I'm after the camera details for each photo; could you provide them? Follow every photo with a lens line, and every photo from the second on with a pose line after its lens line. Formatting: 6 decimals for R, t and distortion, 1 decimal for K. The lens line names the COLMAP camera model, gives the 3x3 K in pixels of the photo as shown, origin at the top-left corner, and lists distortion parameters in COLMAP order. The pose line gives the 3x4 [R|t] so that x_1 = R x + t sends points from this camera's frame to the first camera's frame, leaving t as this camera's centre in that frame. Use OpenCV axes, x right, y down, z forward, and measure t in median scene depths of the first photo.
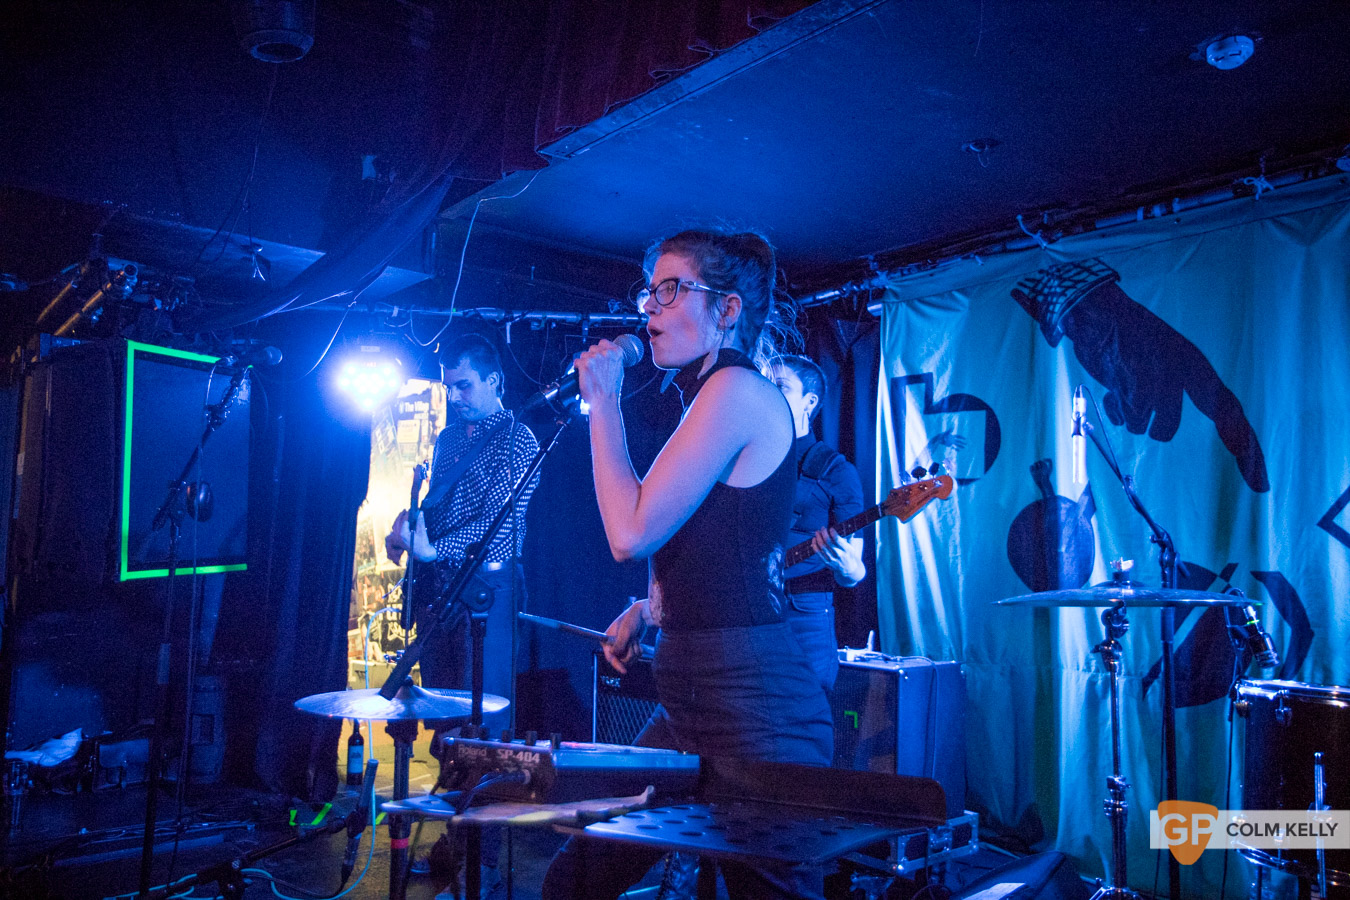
lens RADIAL K [[1026.1, 0, 682.2], [0, 1026.1, 452.4], [0, 0, 1]] dist [-0.117970, 0.104394]
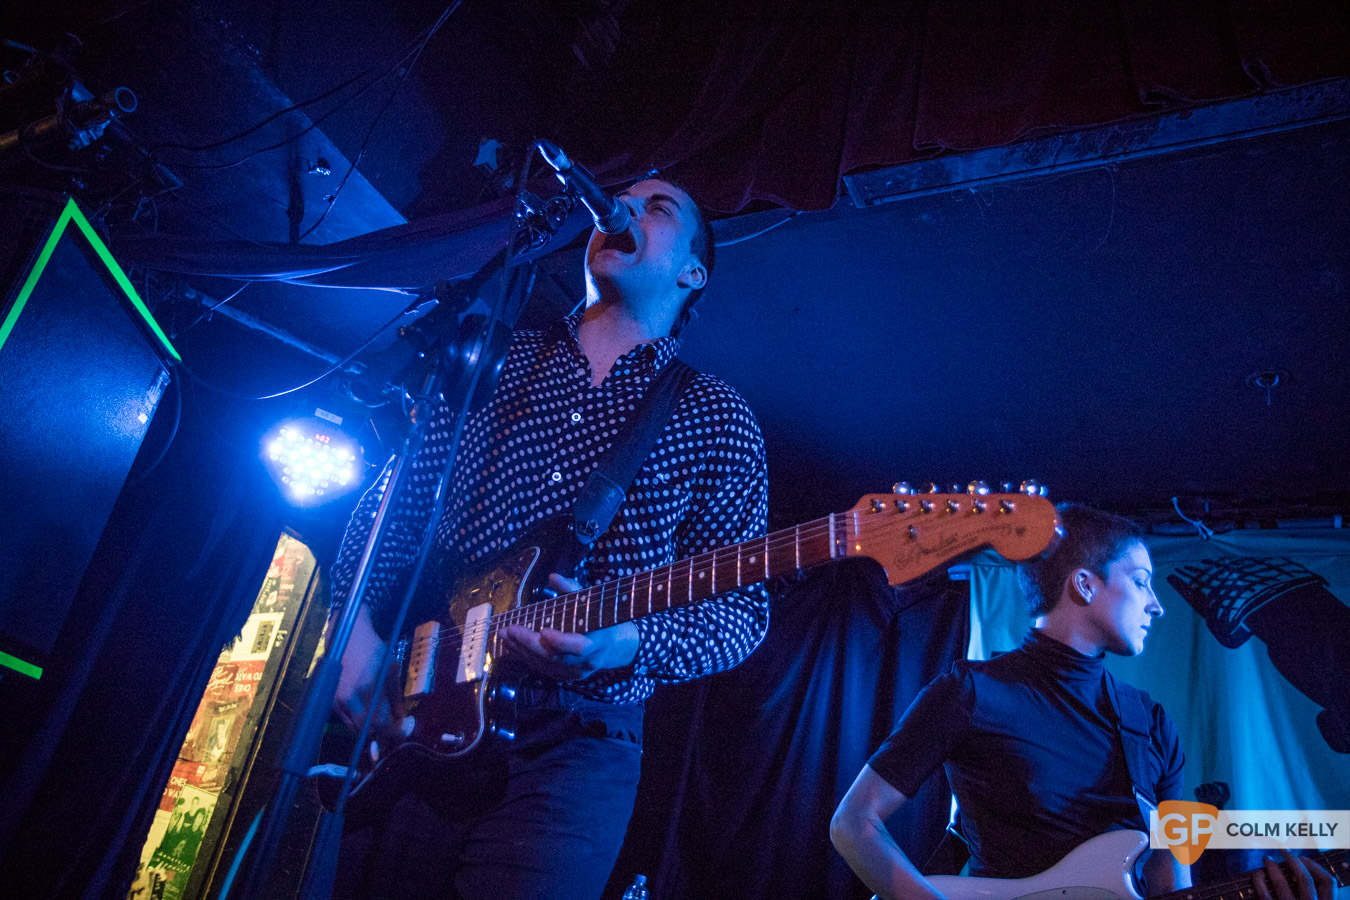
lens RADIAL K [[1036.8, 0, 678.1], [0, 1036.8, 461.1], [0, 0, 1]] dist [-0.120436, 0.112092]
pose [[0.906743, 0.308779, 0.287180, -0.335046], [-0.197135, 0.912431, -0.358618, 0.144099], [-0.372766, 0.268561, 0.888212, 0.380387]]
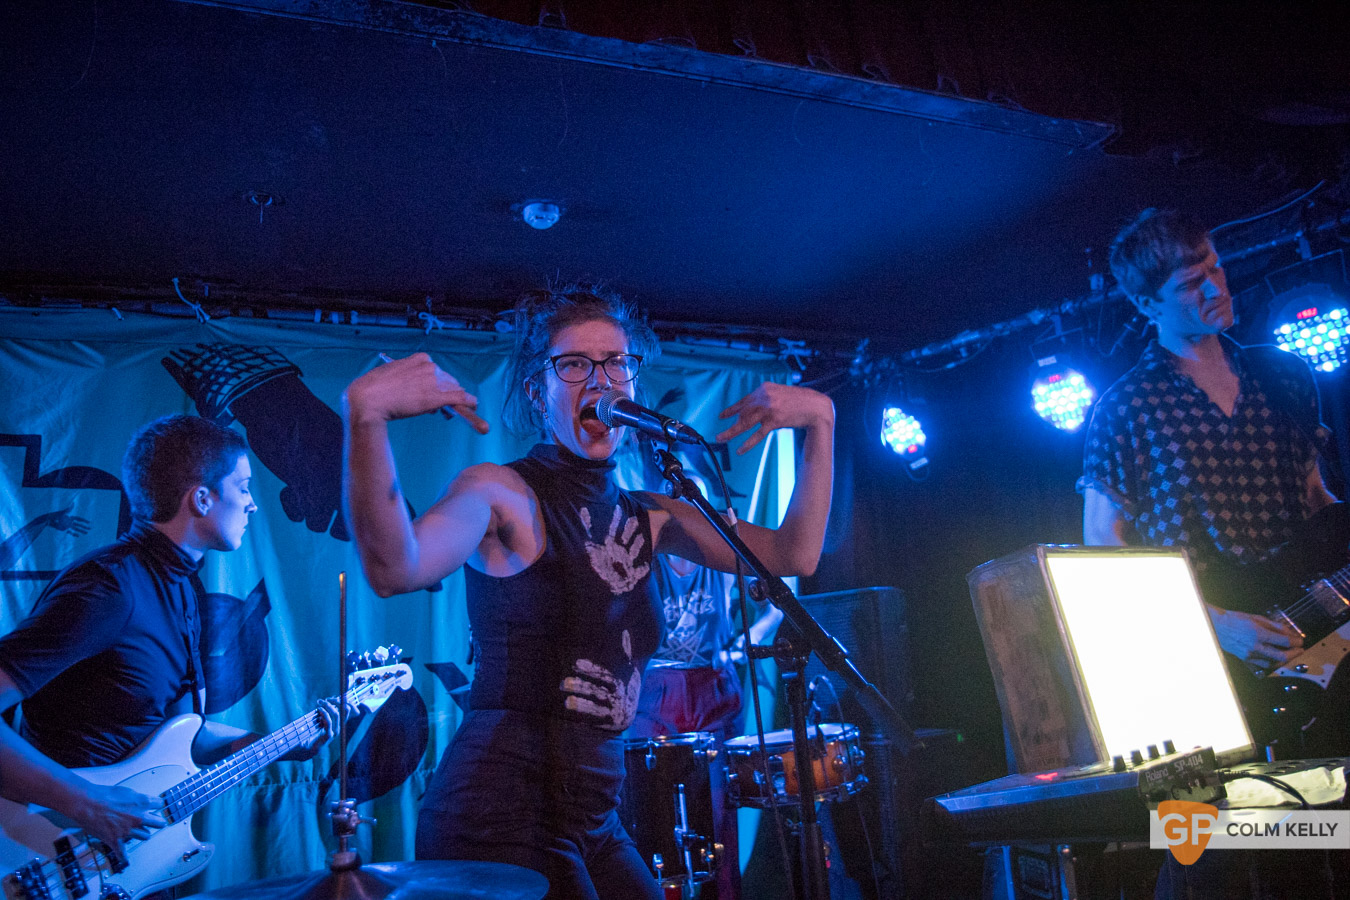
lens RADIAL K [[1036.8, 0, 678.1], [0, 1036.8, 461.1], [0, 0, 1]] dist [-0.120436, 0.112092]
pose [[0.313971, 0.145342, 0.938242, -0.354660], [-0.023661, 0.989104, -0.145303, 0.046372], [-0.949138, 0.023421, 0.313989, 0.312196]]
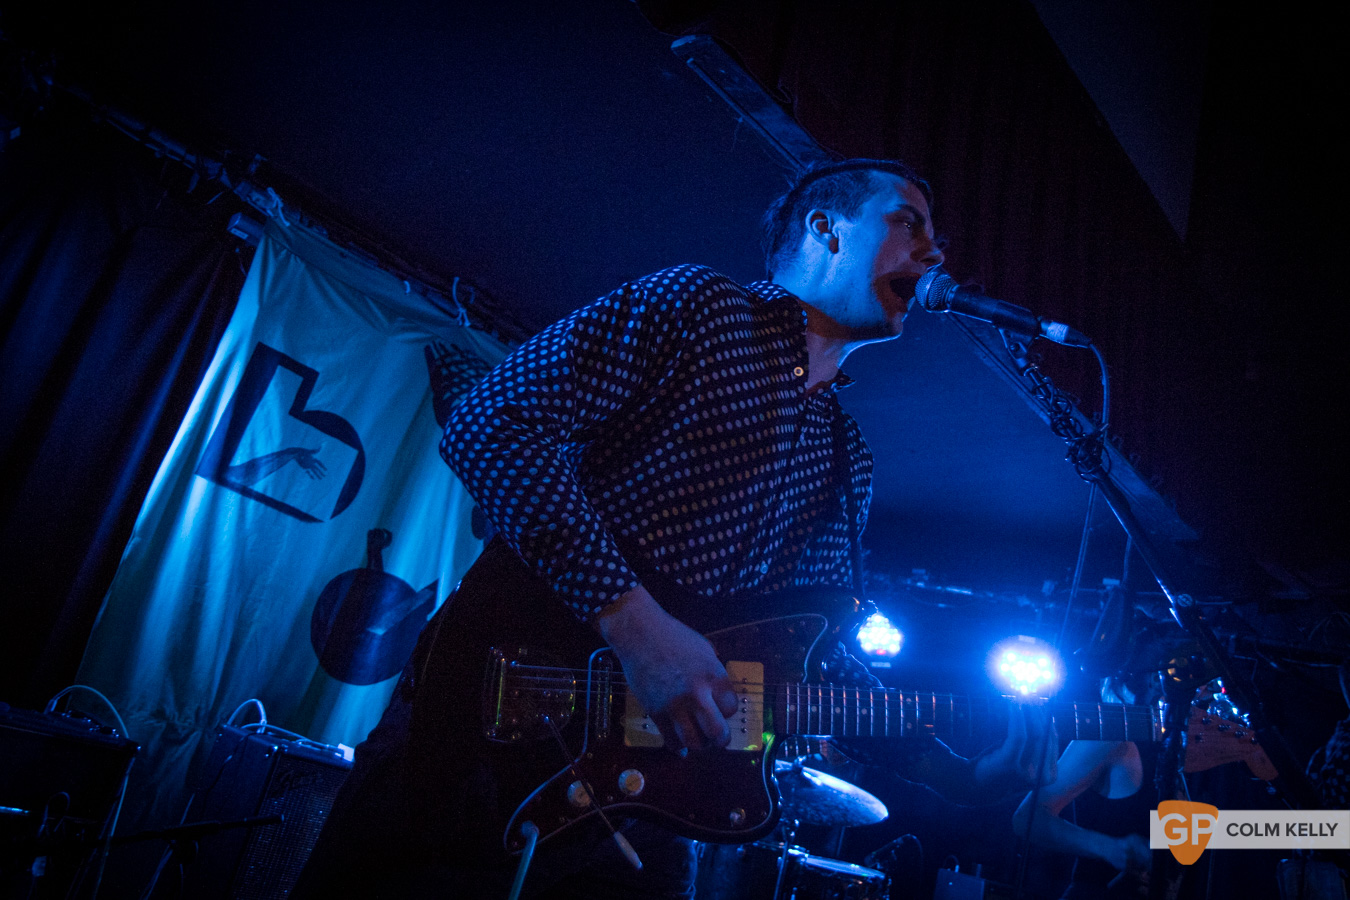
lens RADIAL K [[1036.1, 0, 695.4], [0, 1036.1, 450.8], [0, 0, 1]] dist [-0.117047, 0.110290]
pose [[-0.122179, 0.264183, 0.956702, -0.592558], [-0.353820, 0.889000, -0.290673, 0.114594], [-0.927299, -0.374014, -0.015144, 0.774344]]
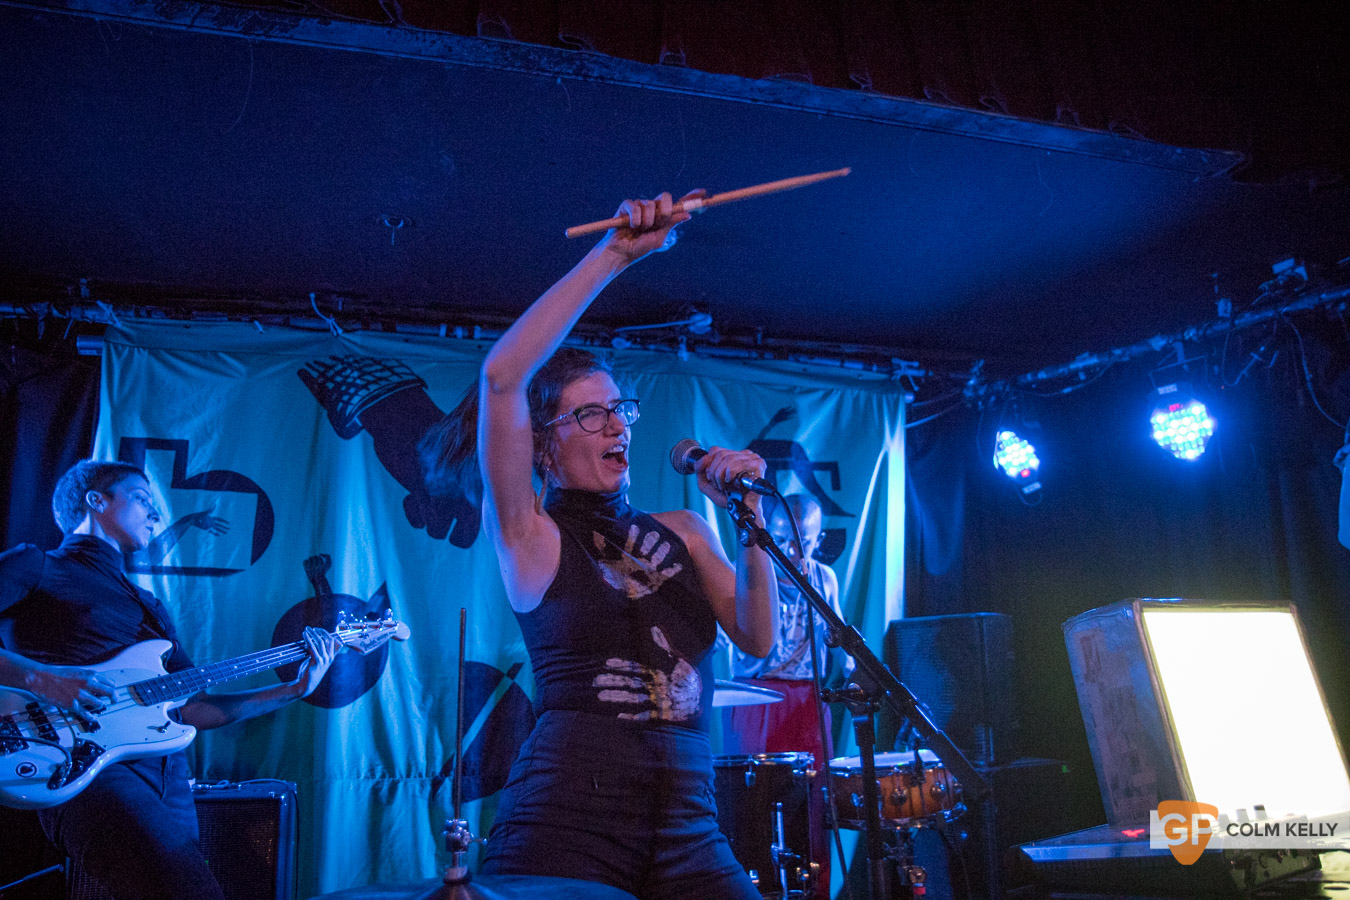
lens RADIAL K [[1036.8, 0, 678.1], [0, 1036.8, 461.1], [0, 0, 1]] dist [-0.120436, 0.112092]
pose [[0.410585, 0.158333, 0.897970, -0.369829], [-0.067018, 0.987385, -0.143455, 0.034925], [-0.909356, -0.001280, 0.416017, 0.303546]]
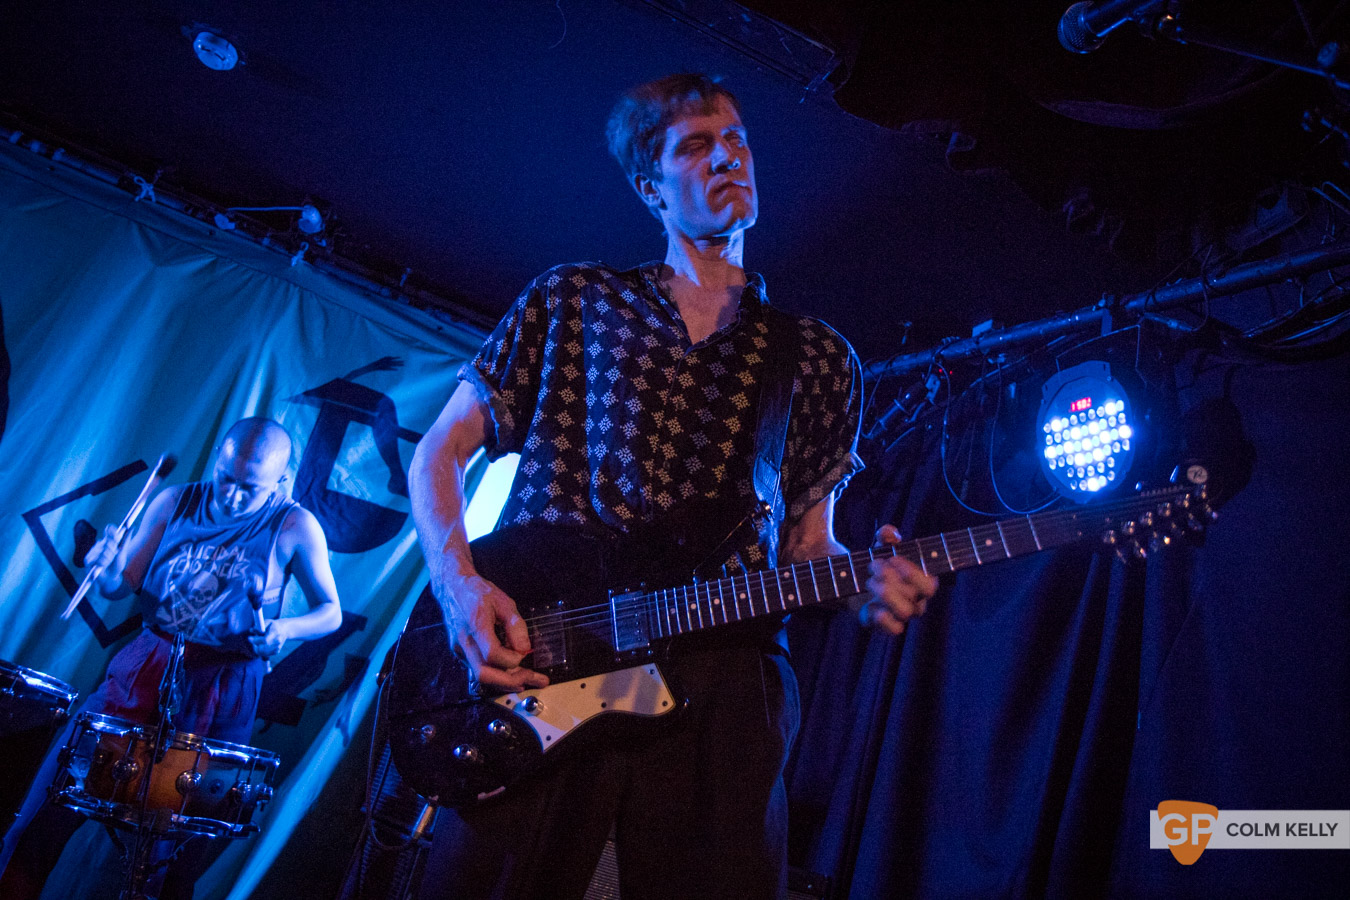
lens RADIAL K [[1026.1, 0, 682.2], [0, 1026.1, 452.4], [0, 0, 1]] dist [-0.117970, 0.104394]
pose [[0.297697, 0.409631, 0.862310, -0.010752], [-0.340835, 0.889340, -0.304803, 0.073488], [-0.891744, -0.203167, 0.404371, 0.054999]]
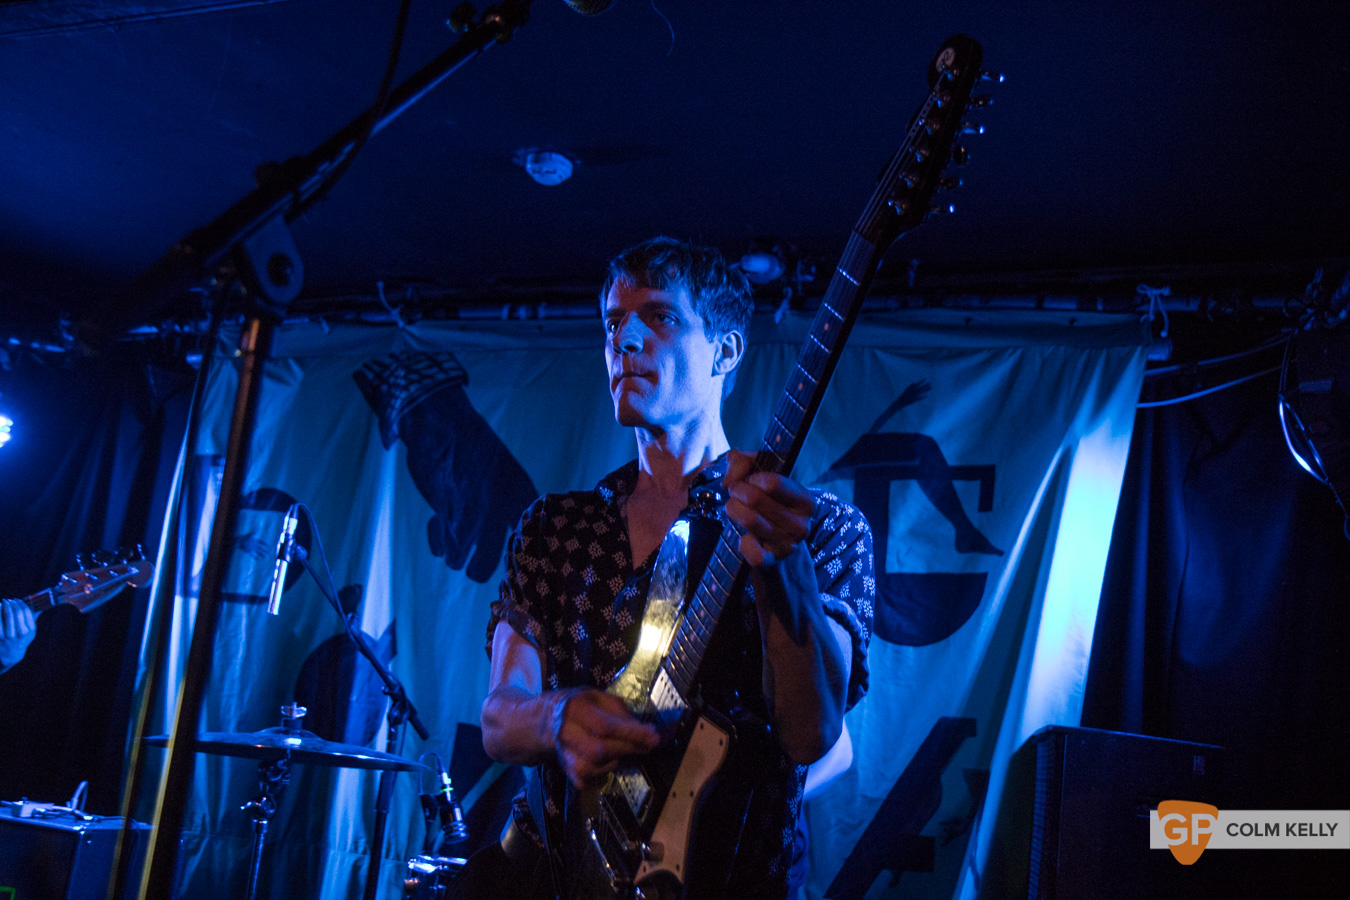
lens RADIAL K [[1521.5, 0, 683.4], [0, 1521.5, 461.4], [0, 0, 1]] dist [0.006820, 0.240173]
pose [[0.912098, 0.159428, 0.377703, 0.121099], [-0.137329, 0.986878, -0.084929, -0.023077], [-0.386287, 0.025594, 0.922023, -0.226317]]
